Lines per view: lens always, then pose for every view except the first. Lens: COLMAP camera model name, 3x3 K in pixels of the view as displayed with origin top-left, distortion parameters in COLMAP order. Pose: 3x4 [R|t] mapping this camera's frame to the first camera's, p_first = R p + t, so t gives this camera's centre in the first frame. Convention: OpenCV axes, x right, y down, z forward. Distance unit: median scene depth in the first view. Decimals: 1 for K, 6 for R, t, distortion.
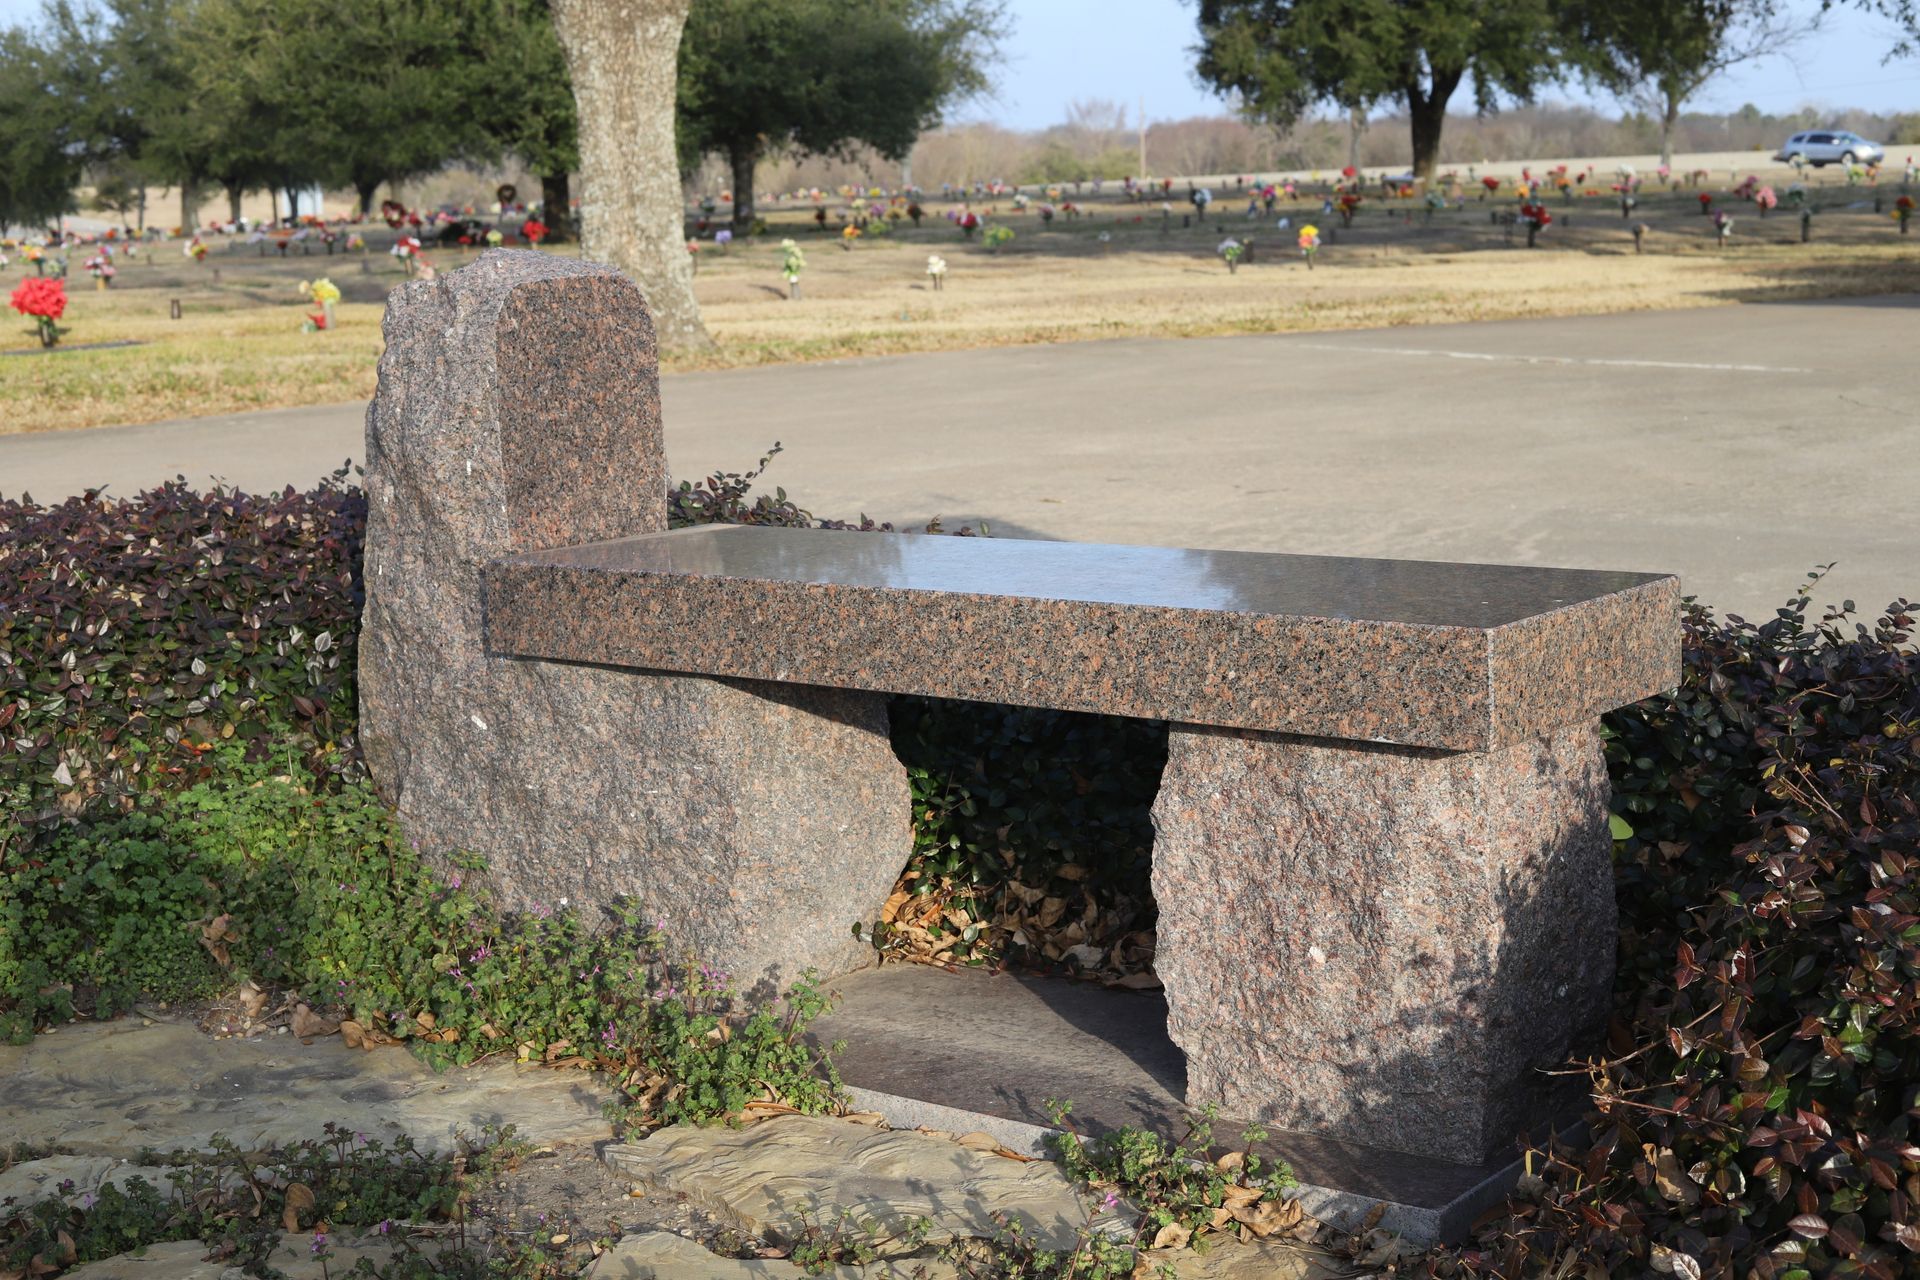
lens RADIAL K [[2805.9, 0, 960.0], [0, 2805.9, 640.0], [0, 0, 1]] dist [-0.100570, -0.059288]
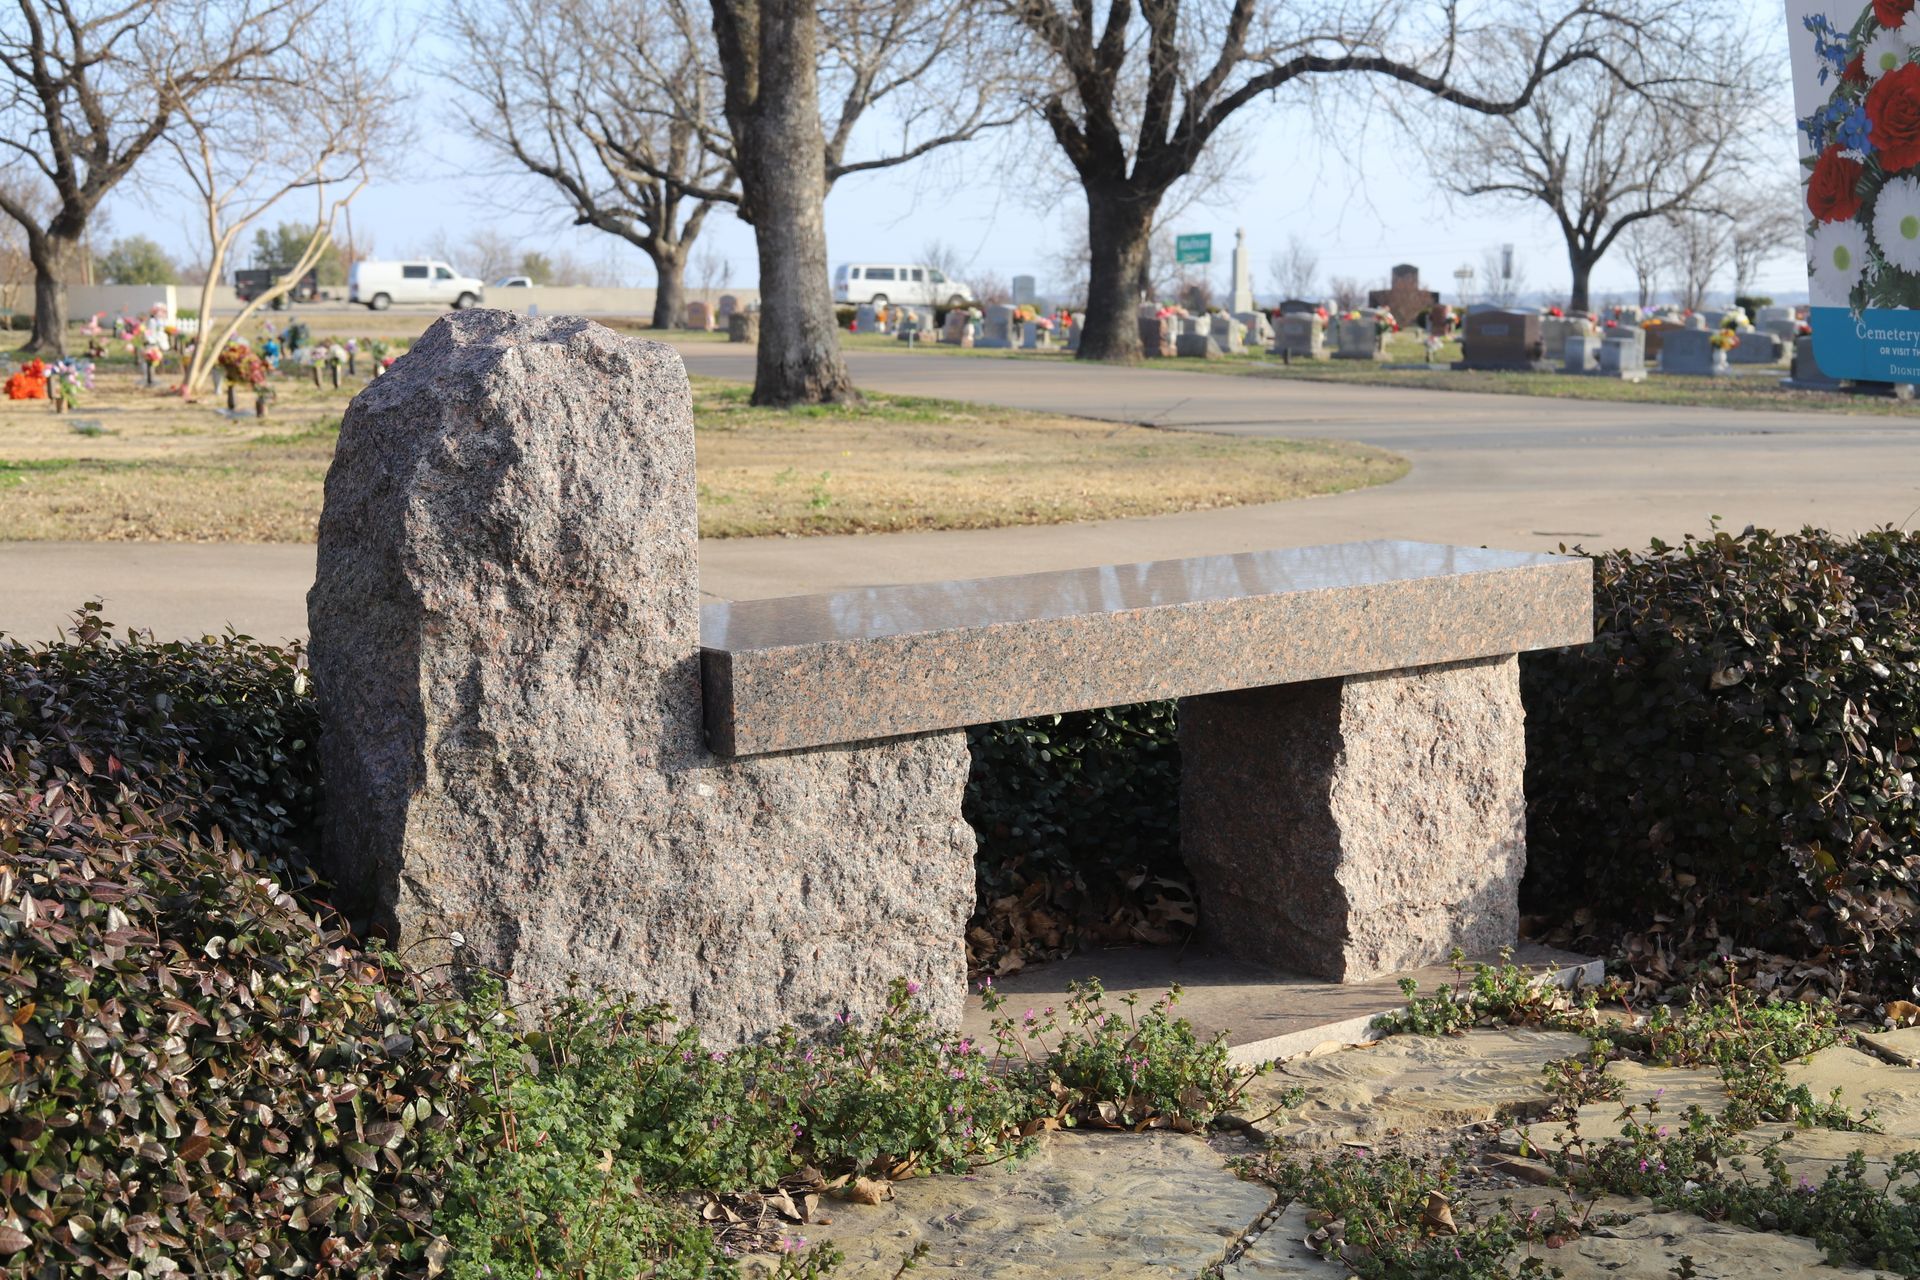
lens RADIAL K [[2805.9, 0, 960.0], [0, 2805.9, 640.0], [0, 0, 1]] dist [-0.100570, -0.059288]
pose [[0.269176, -0.097615, 0.958131, -1.188801], [0.148434, 0.987168, 0.058873, -0.088088], [-0.951584, 0.126372, 0.280212, 0.813584]]
